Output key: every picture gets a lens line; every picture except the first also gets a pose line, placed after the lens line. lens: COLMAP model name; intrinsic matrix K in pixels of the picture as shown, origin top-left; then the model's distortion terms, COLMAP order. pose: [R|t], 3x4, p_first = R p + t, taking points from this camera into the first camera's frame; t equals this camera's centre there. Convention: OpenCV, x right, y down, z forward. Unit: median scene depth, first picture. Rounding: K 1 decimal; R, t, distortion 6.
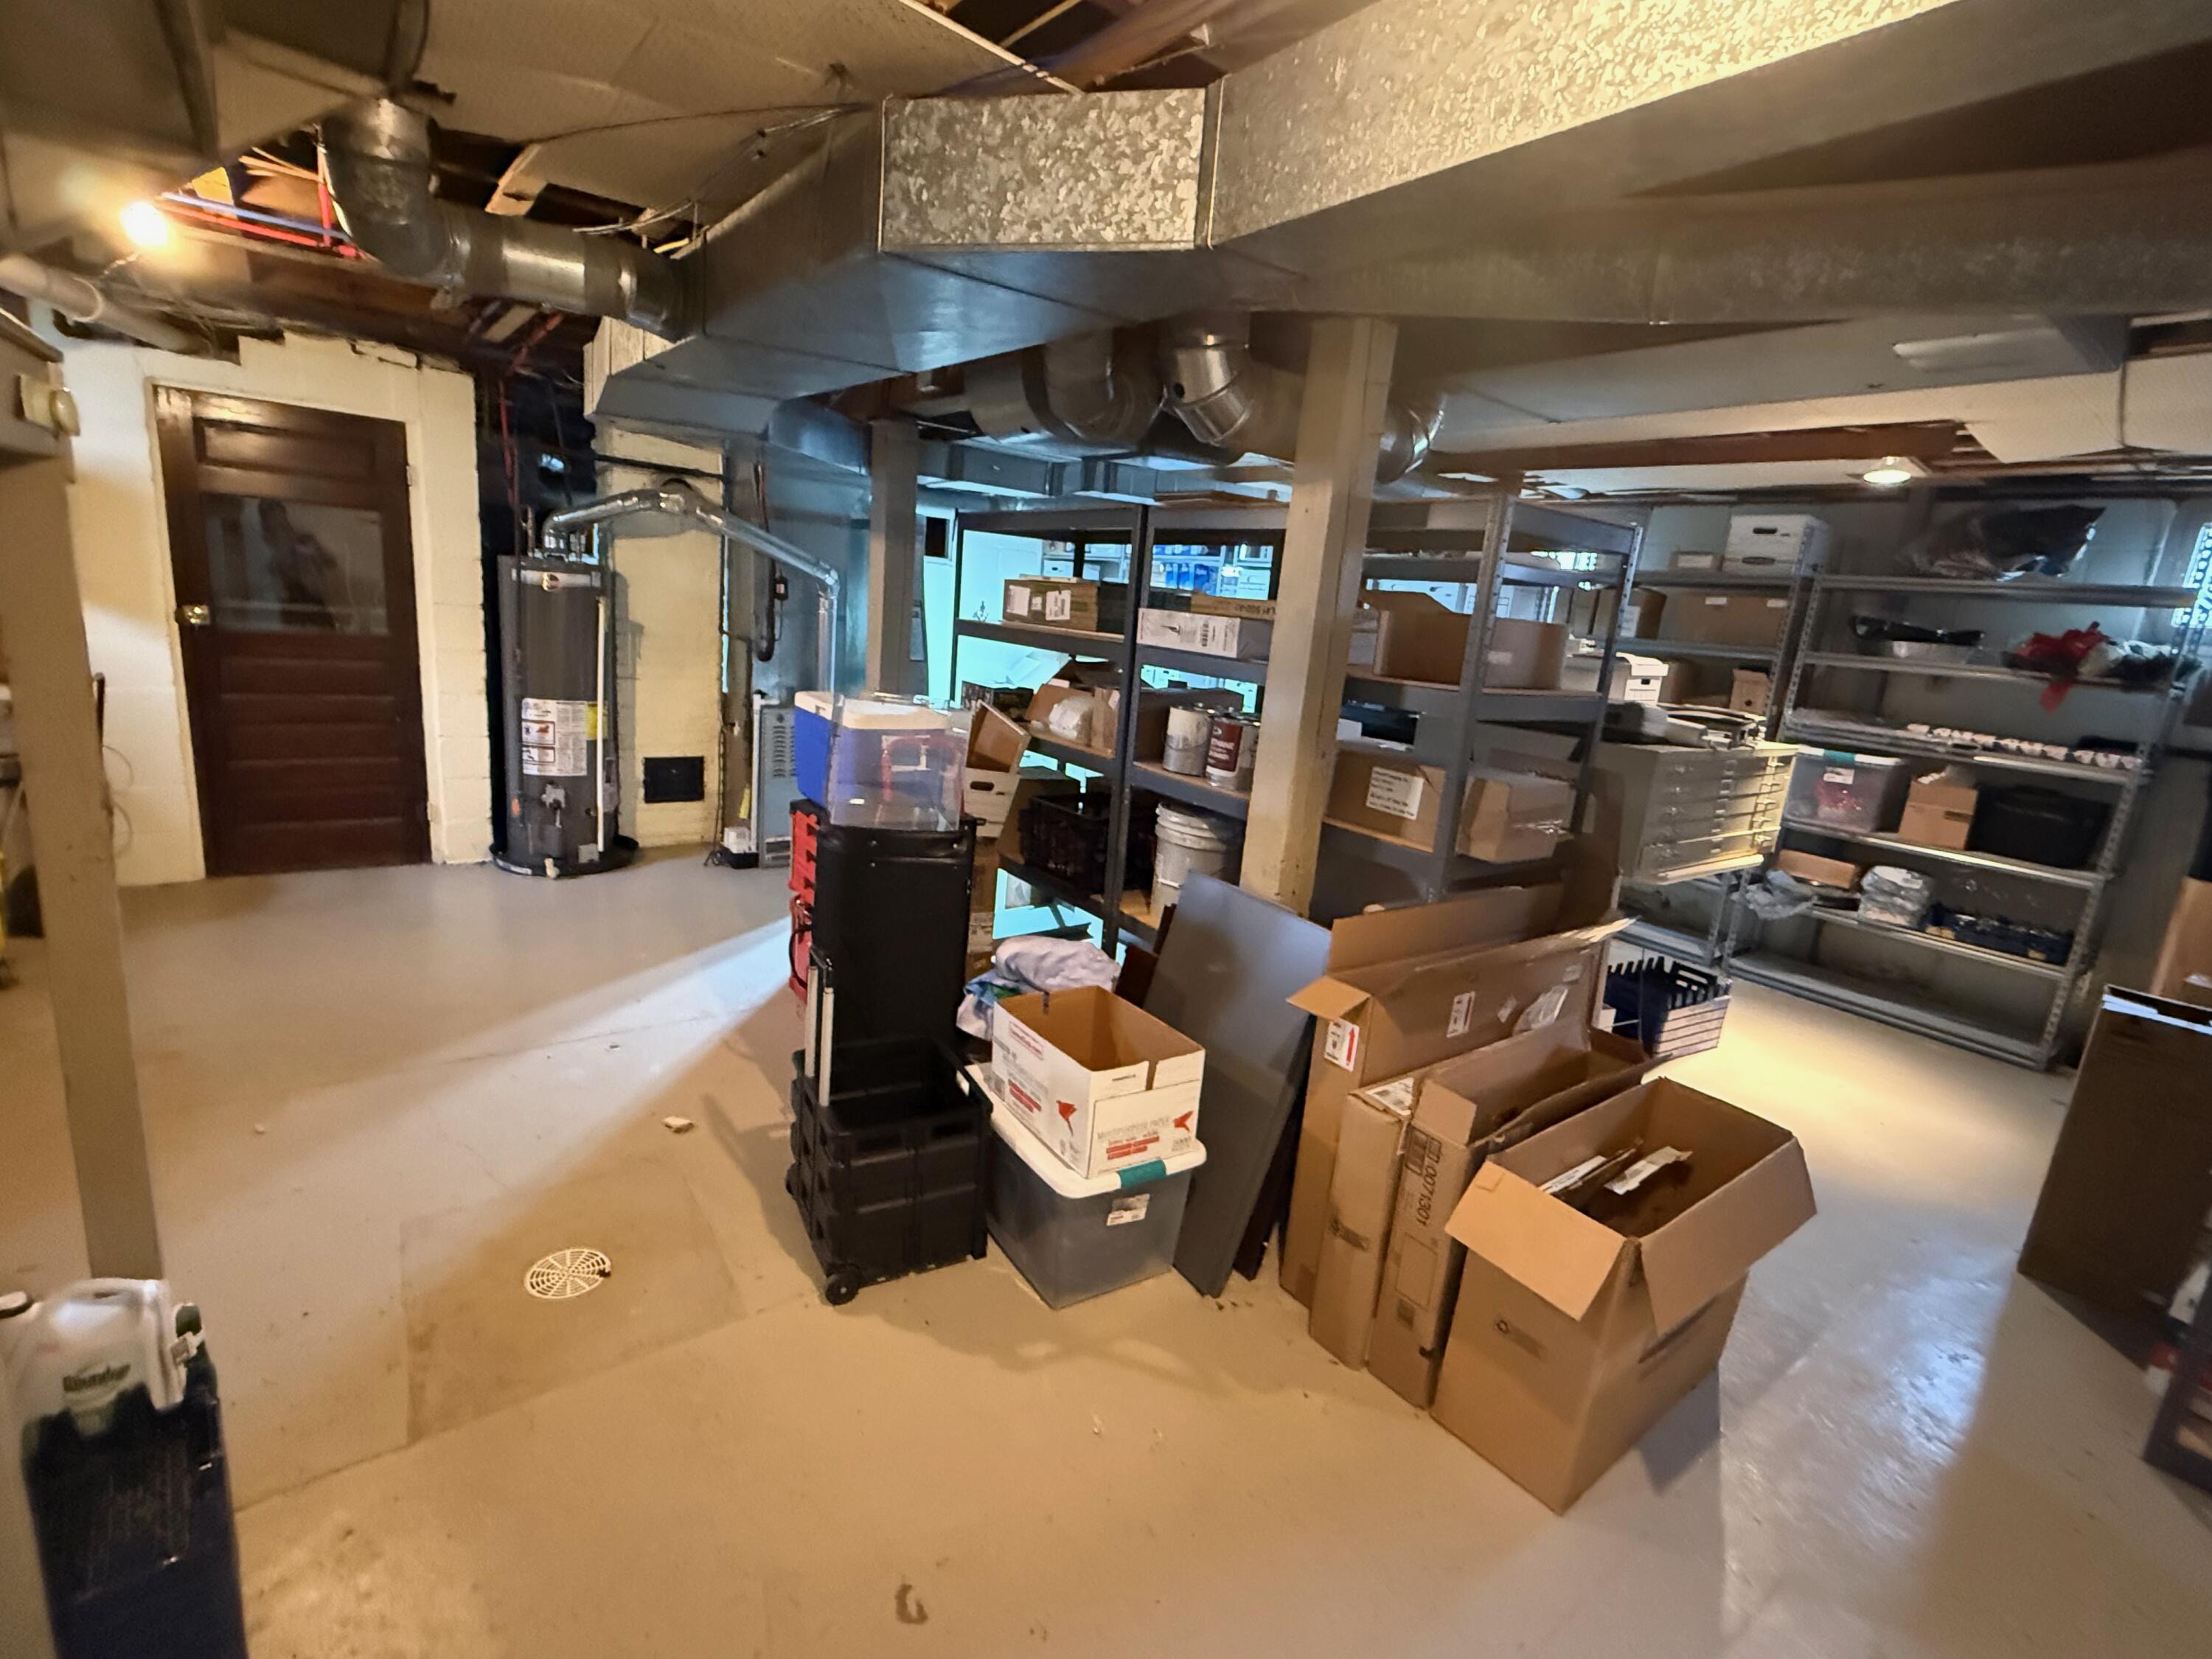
lens RADIAL K [[992.5, 0, 1116.9], [0, 992.5, 813.7], [0, 0, 1]] dist [-0.001242, 0.000854]
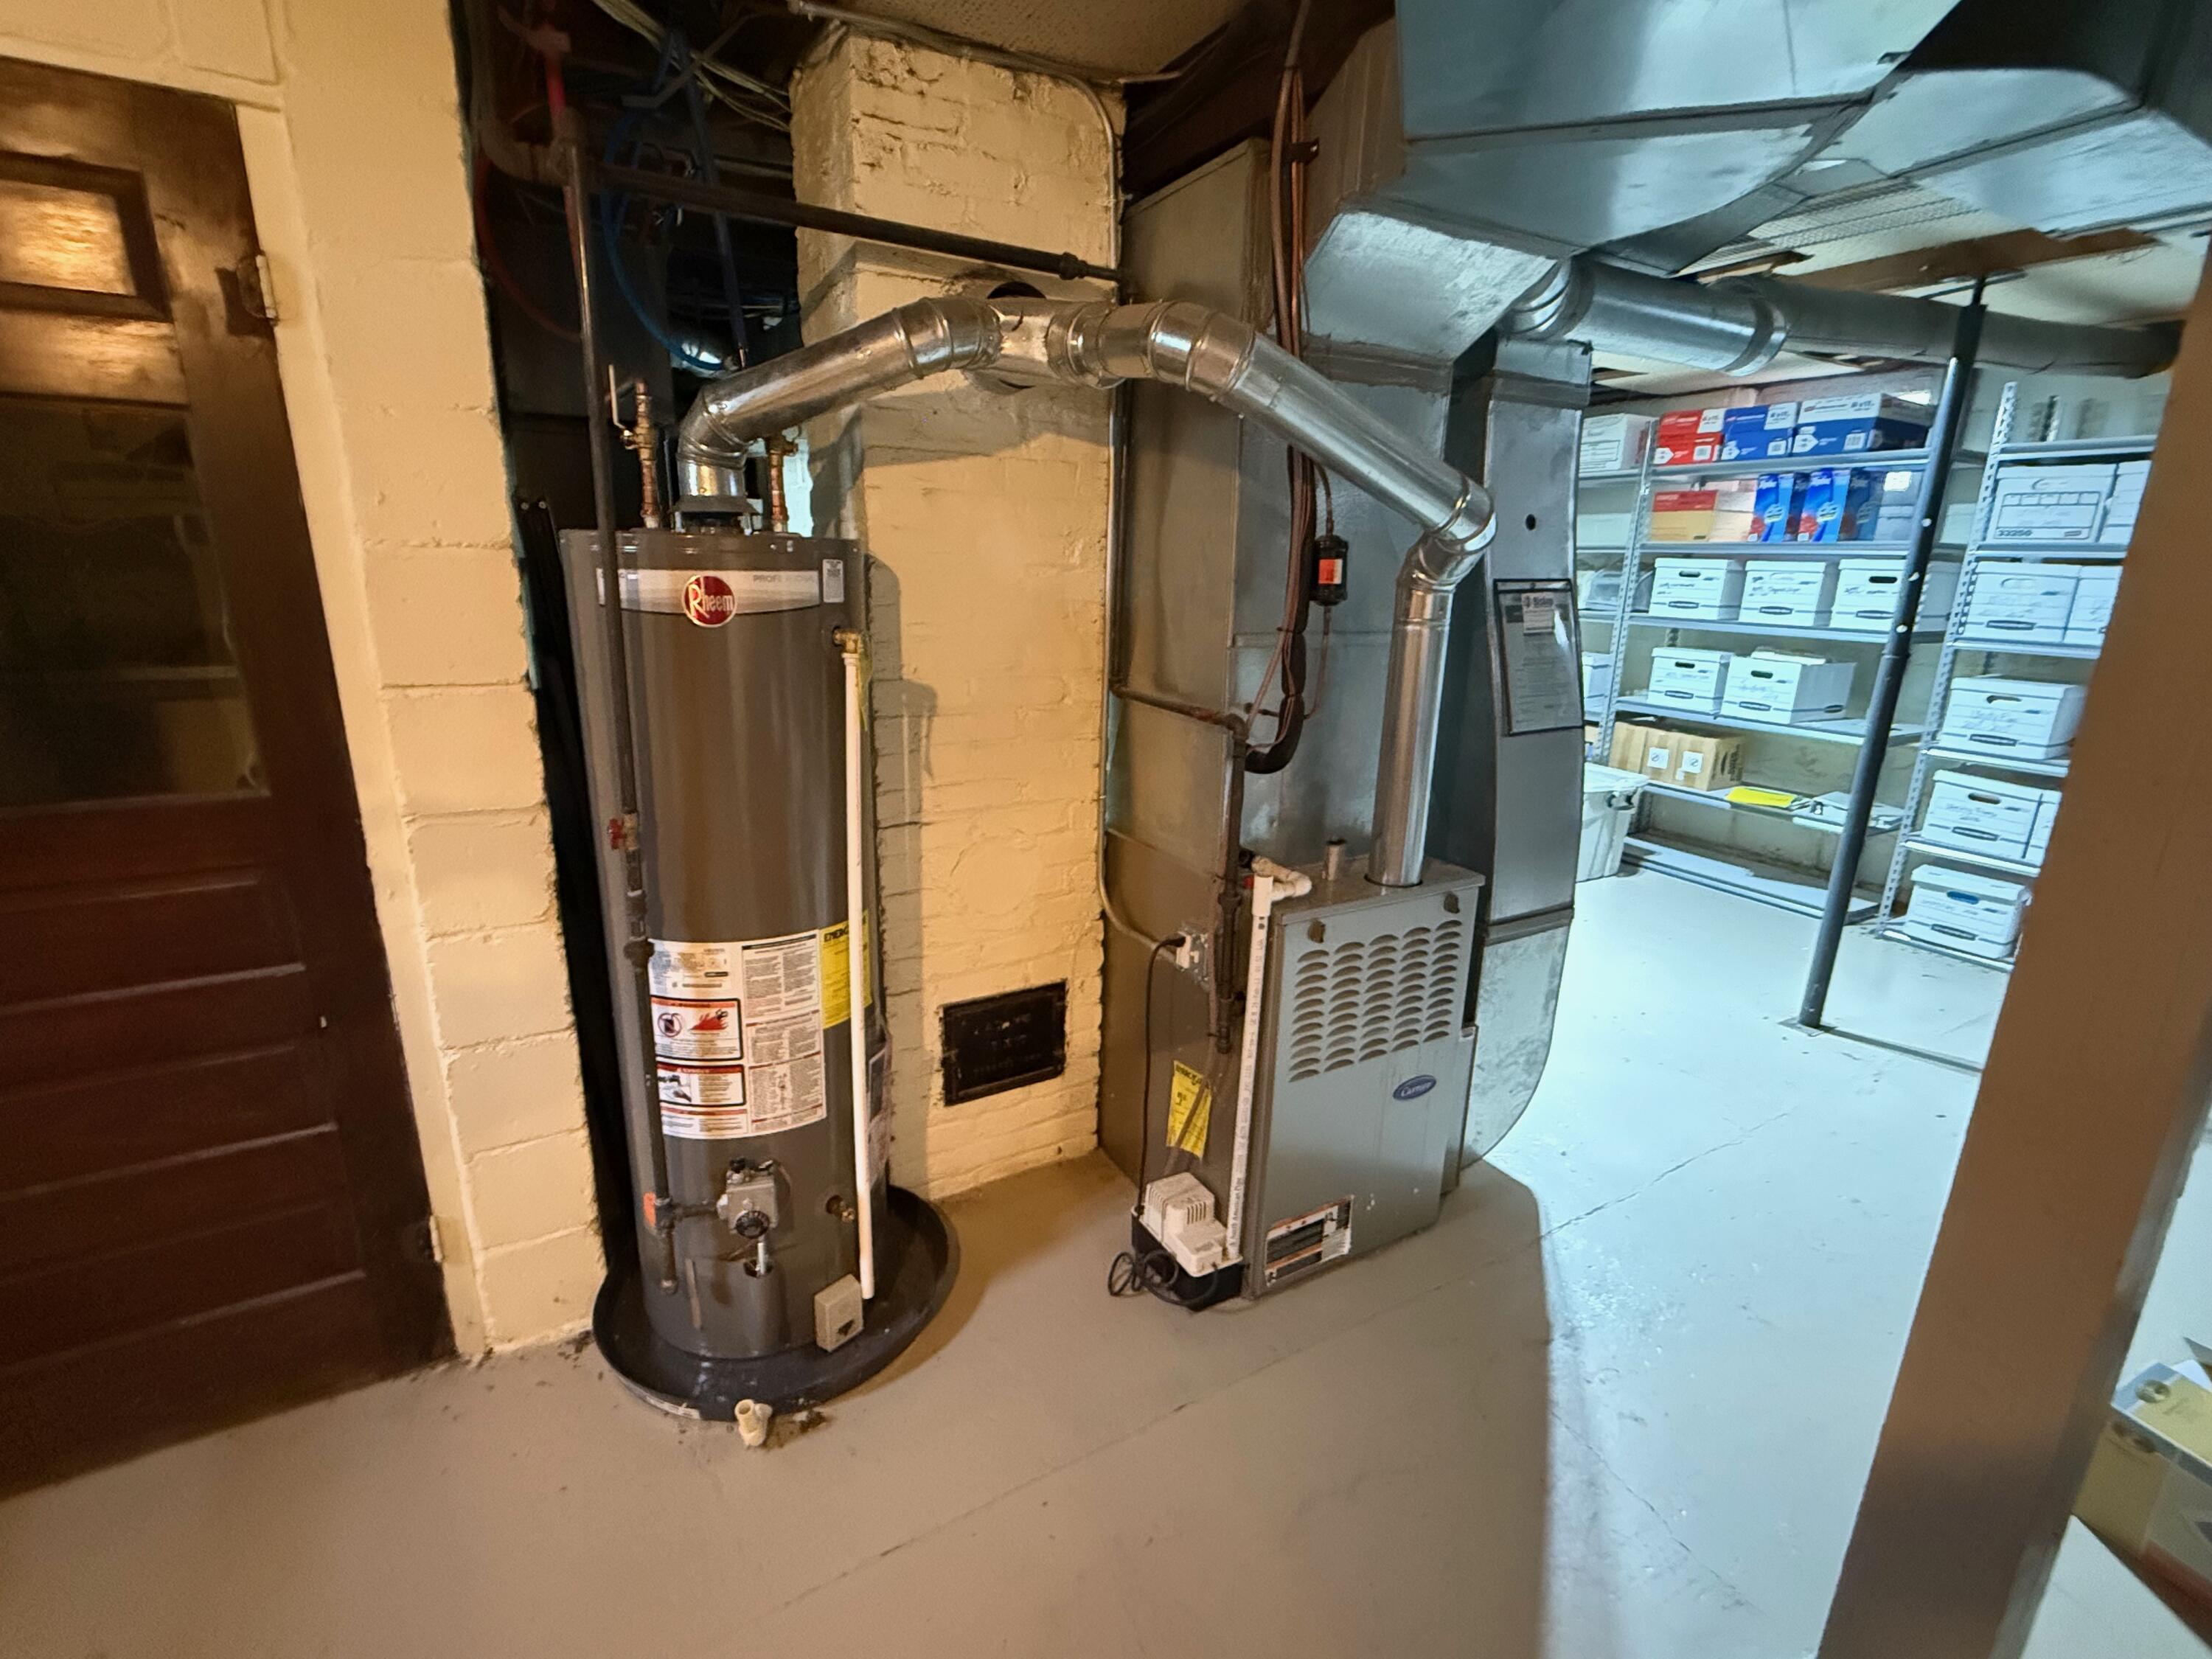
lens RADIAL K [[992.5, 0, 1114.6], [0, 992.5, 814.4], [0, 0, 1]] dist [-0.001242, 0.000854]
pose [[0.989319, -0.030930, -0.142445, -0.378817], [0.036654, 0.998615, 0.037735, -0.163640], [0.141081, -0.042553, 0.989083, 0.665996]]
